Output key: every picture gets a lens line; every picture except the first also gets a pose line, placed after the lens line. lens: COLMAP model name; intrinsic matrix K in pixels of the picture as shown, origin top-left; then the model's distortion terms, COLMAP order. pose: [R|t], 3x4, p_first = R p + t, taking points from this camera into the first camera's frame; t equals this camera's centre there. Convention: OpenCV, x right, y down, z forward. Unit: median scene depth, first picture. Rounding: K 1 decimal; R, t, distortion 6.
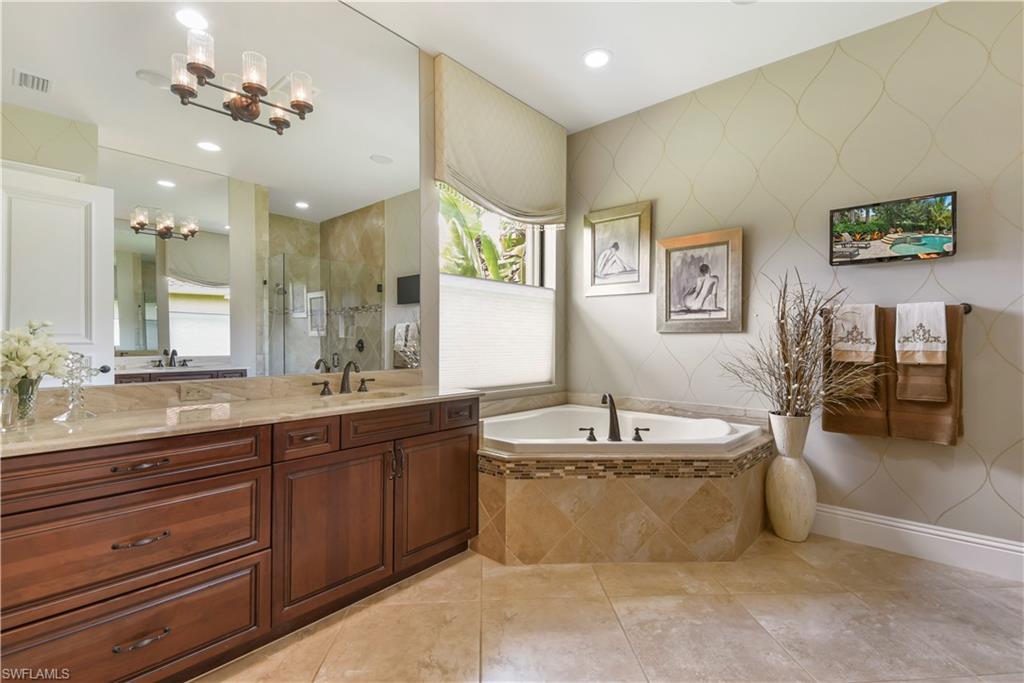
lens RADIAL K [[470.4, 0, 506.8], [0, 470.4, 341.9], [0, 0, 1]] dist [0.015233, -0.012879]
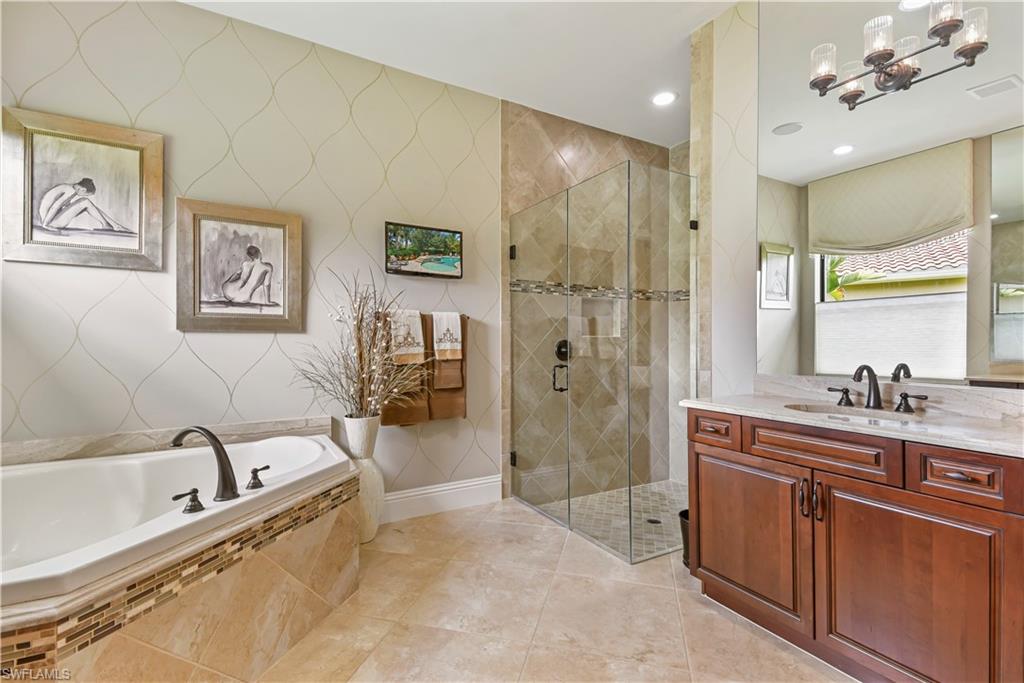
lens RADIAL K [[470.4, 0, 511.8], [0, 470.4, 336.3], [0, 0, 1]] dist [0.015233, -0.012879]
pose [[0.275572, 0.007034, 0.961255, -0.298338], [0.001429, 0.999969, -0.007727, -0.006552], [-0.961279, 0.003503, 0.275554, 0.466287]]
